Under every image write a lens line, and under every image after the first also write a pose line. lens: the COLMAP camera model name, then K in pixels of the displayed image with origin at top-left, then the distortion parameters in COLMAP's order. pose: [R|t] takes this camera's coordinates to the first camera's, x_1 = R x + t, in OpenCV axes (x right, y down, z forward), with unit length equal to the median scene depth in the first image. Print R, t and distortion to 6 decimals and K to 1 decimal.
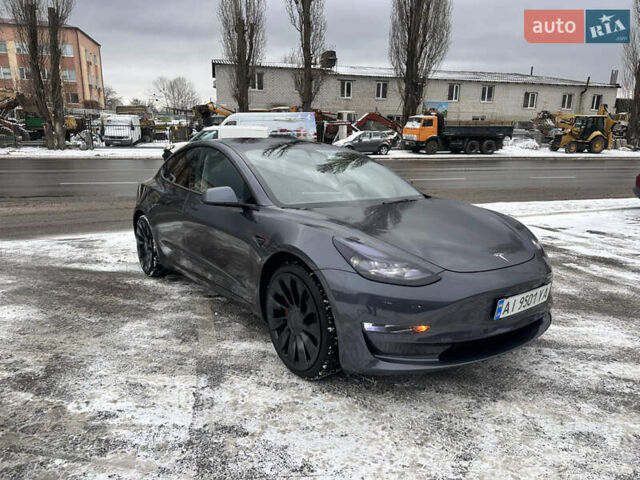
lens RADIAL K [[447.7, 0, 316.5], [0, 447.7, 246.8], [0, 0, 1]] dist [0.029344, -0.035742]
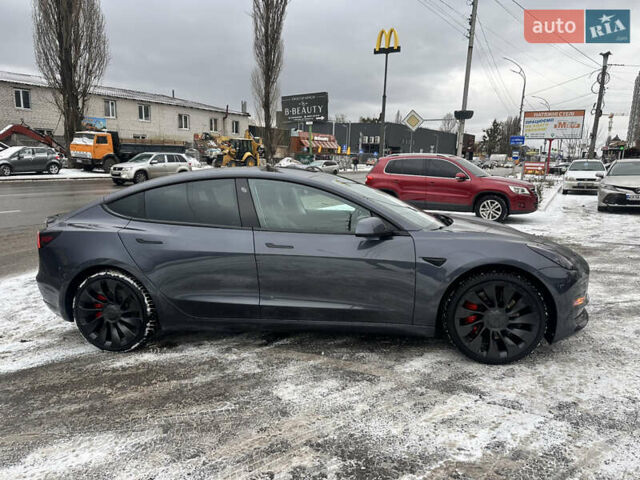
lens RADIAL K [[447.7, 0, 321.9], [0, 447.7, 240.0], [0, 0, 1]] dist [0.029344, -0.035742]
pose [[0.703137, -0.122313, 0.700456, -0.105929], [0.157007, 0.987486, 0.014826, -0.012384], [-0.693504, 0.099552, 0.713542, 0.037671]]
